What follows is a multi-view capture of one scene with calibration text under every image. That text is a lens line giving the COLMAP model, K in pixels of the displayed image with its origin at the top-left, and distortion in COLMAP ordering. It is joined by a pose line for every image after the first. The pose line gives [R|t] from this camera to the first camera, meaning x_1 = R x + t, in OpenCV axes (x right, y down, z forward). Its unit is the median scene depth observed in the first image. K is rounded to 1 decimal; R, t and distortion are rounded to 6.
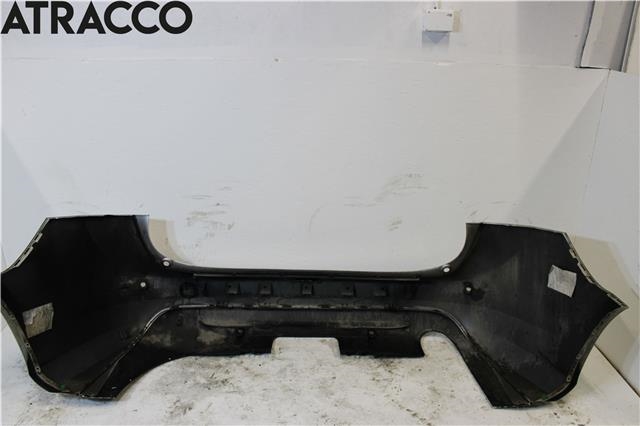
lens RADIAL K [[557.1, 0, 314.9], [0, 557.1, 213.3], [0, 0, 1]] dist [-0.111935, 0.074672]
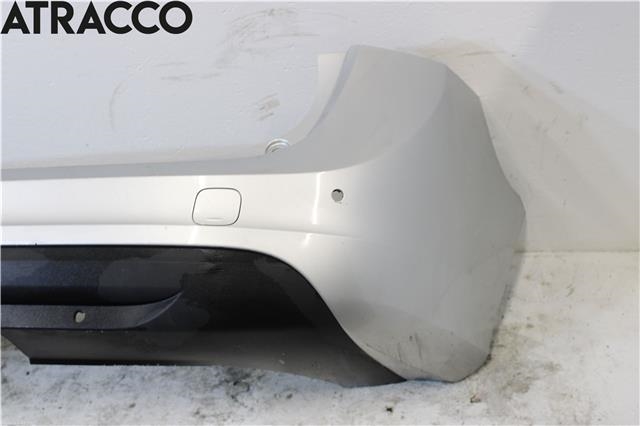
lens RADIAL K [[787.9, 0, 320.8], [0, 787.9, 218.5], [0, 0, 1]] dist [-0.087955, 0.000000]
pose [[0.971286, -0.007525, -0.237794, 0.434579], [0.077421, 0.955095, 0.286007, -0.102591], [0.224964, -0.296205, 0.928253, 0.379194]]
